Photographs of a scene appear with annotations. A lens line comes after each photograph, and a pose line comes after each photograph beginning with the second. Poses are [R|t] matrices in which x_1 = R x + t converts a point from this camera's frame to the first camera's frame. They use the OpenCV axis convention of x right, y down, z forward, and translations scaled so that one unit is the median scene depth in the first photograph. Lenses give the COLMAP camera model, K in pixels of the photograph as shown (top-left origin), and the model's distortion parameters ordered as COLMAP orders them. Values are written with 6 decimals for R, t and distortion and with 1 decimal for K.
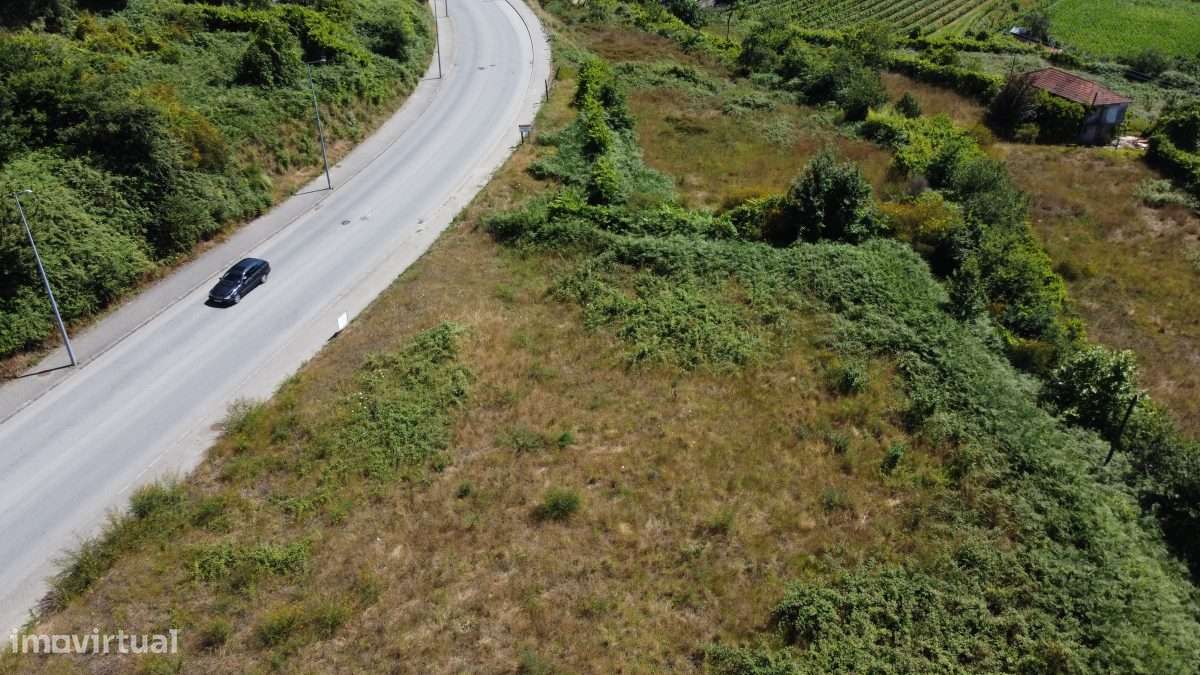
lens RADIAL K [[908.9, 0, 598.7], [0, 908.9, 336.6], [0, 0, 1]] dist [0.004606, -0.007374]
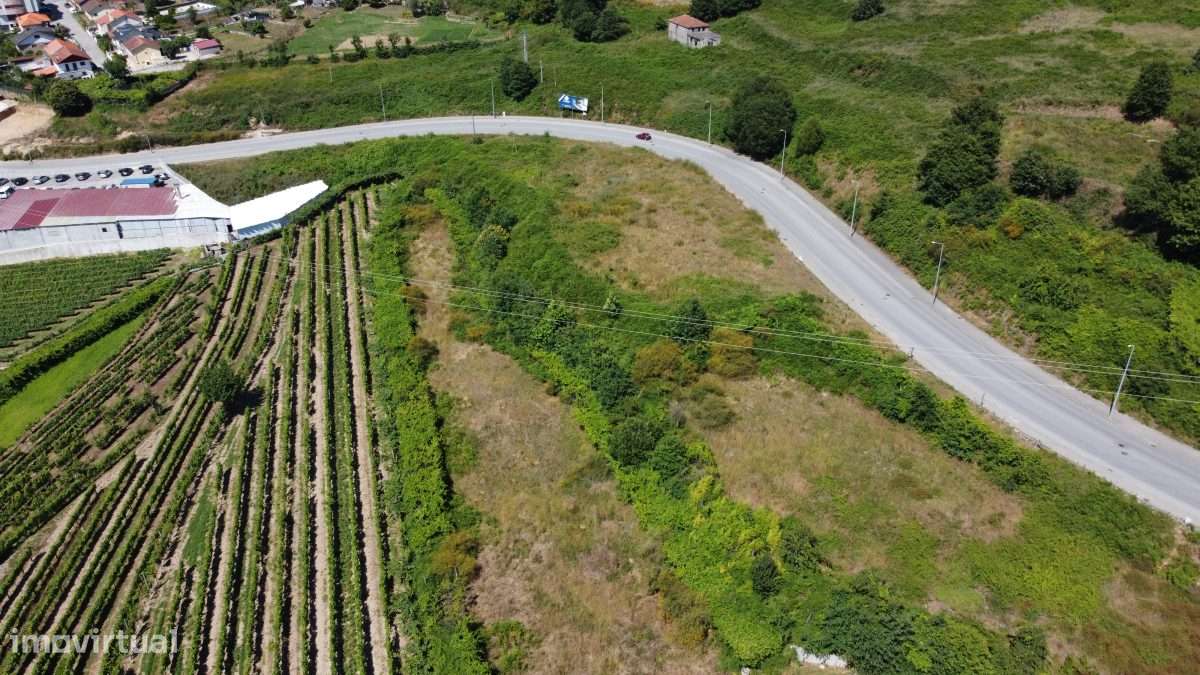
lens RADIAL K [[908.9, 0, 596.9], [0, 908.9, 333.1], [0, 0, 1]] dist [0.004606, -0.007374]
pose [[-0.866722, 0.251180, -0.430931, 1.187955], [-0.252303, 0.524498, 0.813169, -1.568185], [0.430275, 0.813517, -0.391221, 1.569254]]
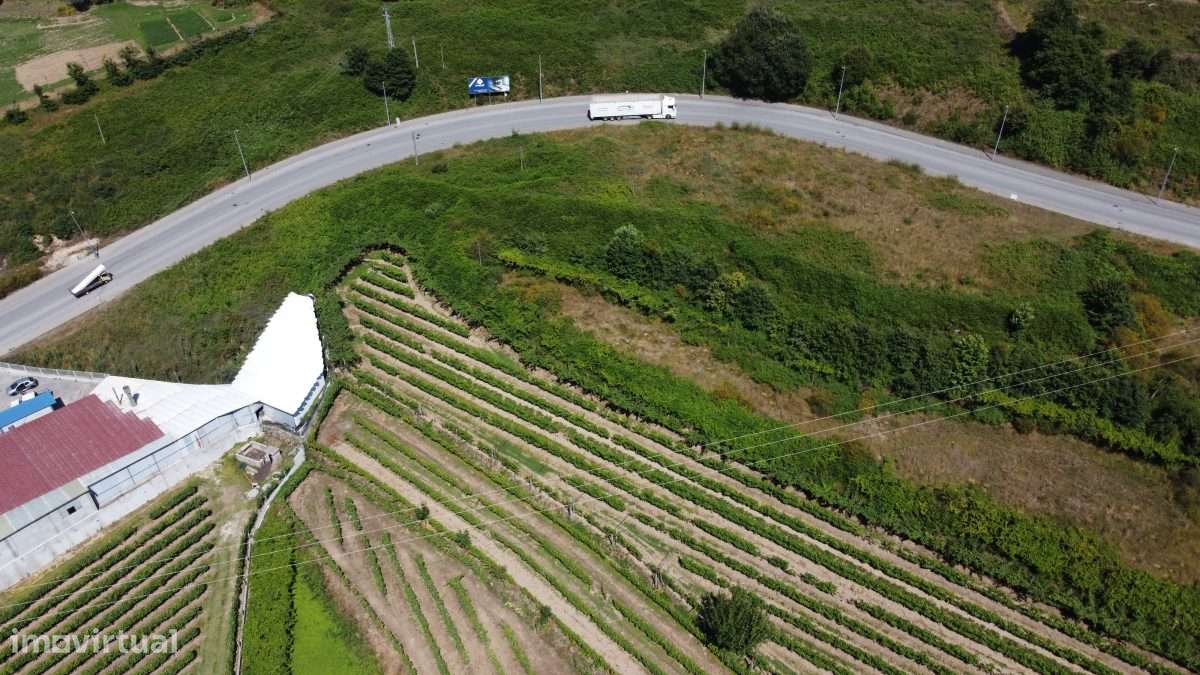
lens RADIAL K [[908.9, 0, 597.9], [0, 908.9, 336.5], [0, 0, 1]] dist [0.004606, -0.007374]
pose [[-0.342253, 0.584683, -0.735533, 1.938867], [-0.481493, 0.563081, 0.671643, -0.815037], [0.806863, 0.584026, 0.088805, -0.028933]]
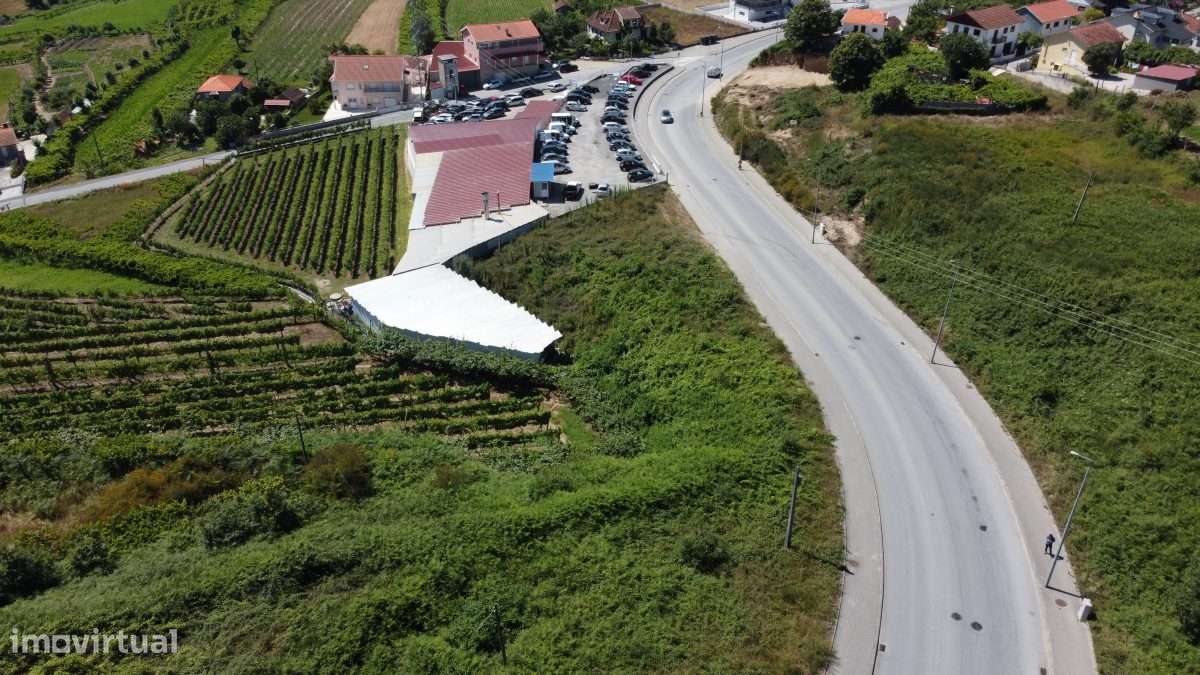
lens RADIAL K [[908.9, 0, 598.8], [0, 908.9, 338.2], [0, 0, 1]] dist [0.004606, -0.007374]
pose [[-0.492254, -0.462298, 0.737541, -0.498452], [0.434945, 0.603314, 0.668457, 0.058525], [-0.753995, 0.649841, -0.095910, -0.398257]]
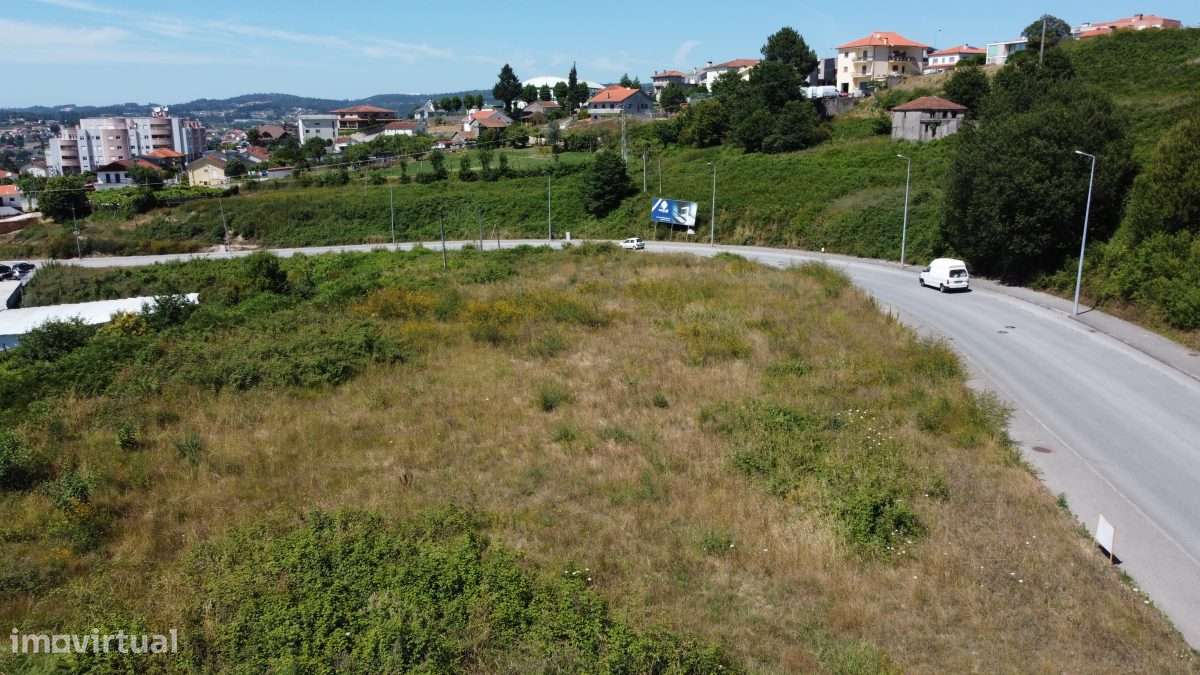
lens RADIAL K [[908.9, 0, 597.5], [0, 908.9, 338.1], [0, 0, 1]] dist [0.004606, -0.007374]
pose [[-0.987250, 0.034950, -0.155291, 0.032590], [-0.082526, 0.721850, 0.687111, -0.300232], [0.136112, 0.691166, -0.709762, 0.956590]]
